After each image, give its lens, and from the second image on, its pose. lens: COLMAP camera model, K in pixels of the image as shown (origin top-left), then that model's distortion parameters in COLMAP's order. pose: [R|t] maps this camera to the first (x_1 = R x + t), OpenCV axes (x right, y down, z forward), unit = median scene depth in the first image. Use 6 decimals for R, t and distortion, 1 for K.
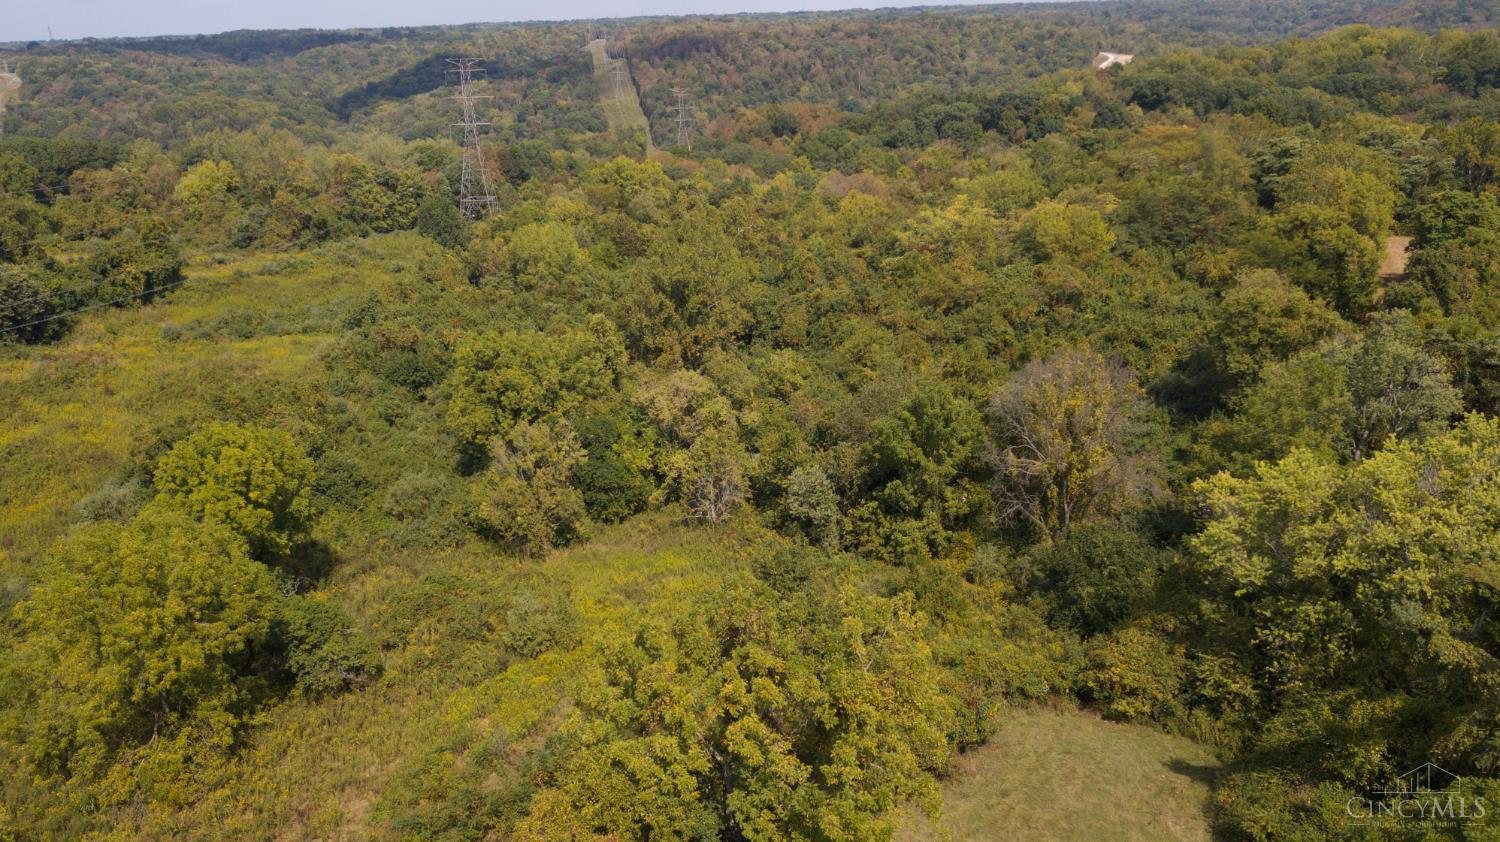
lens RADIAL K [[1165.9, 0, 738.5], [0, 1165.9, 420.2], [0, 0, 1]] dist [-0.006164, 0.009145]
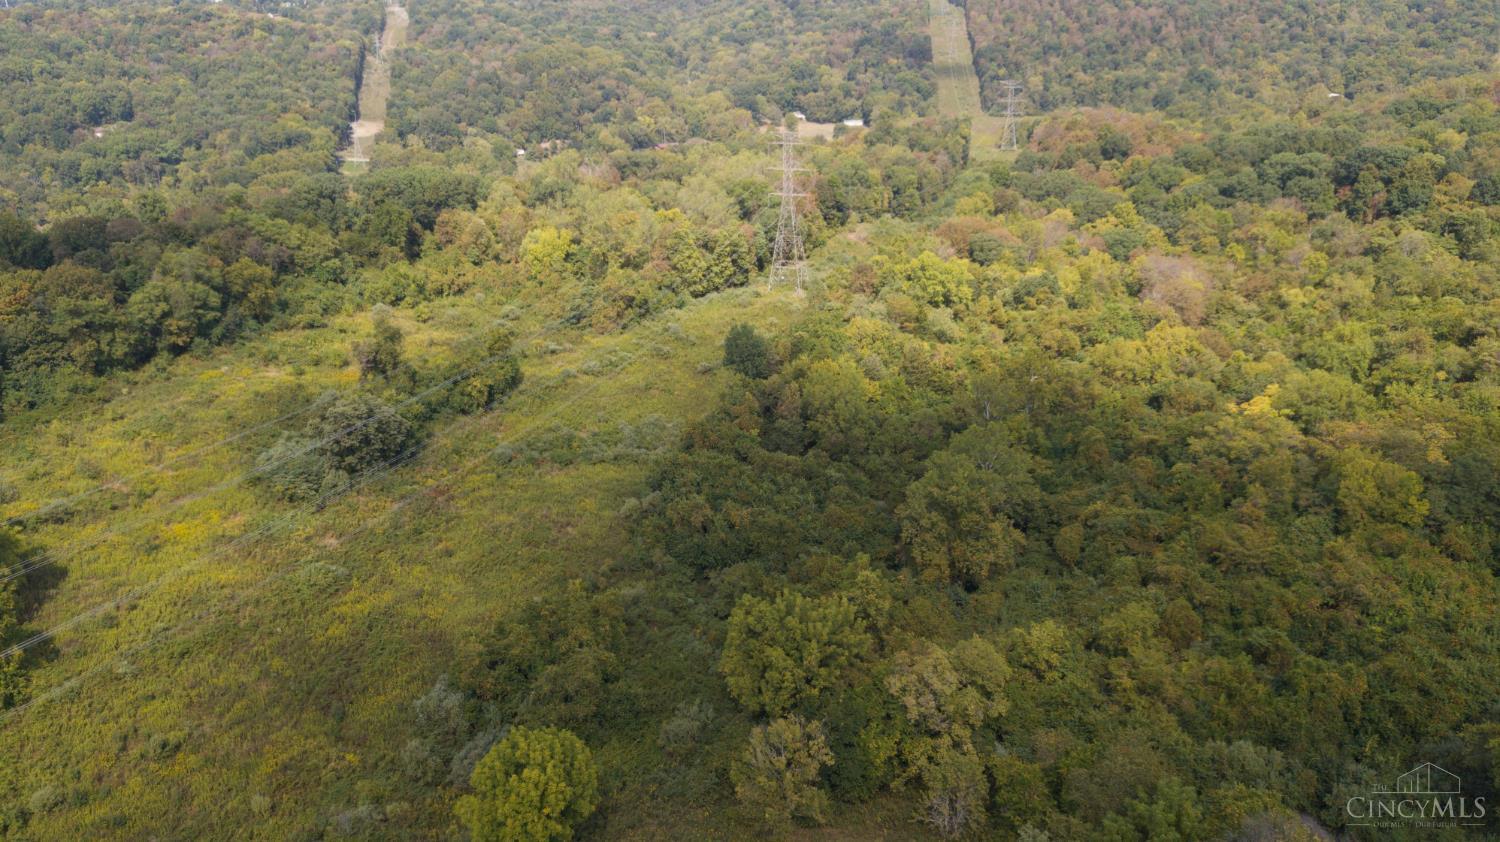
lens RADIAL K [[1165.9, 0, 737.7], [0, 1165.9, 415.5], [0, 0, 1]] dist [-0.006164, 0.009145]
pose [[0.962038, 0.109485, -0.249993, 0.005633], [-0.092360, 0.992565, 0.079271, -0.102108], [0.256814, -0.053172, 0.964997, -0.017052]]
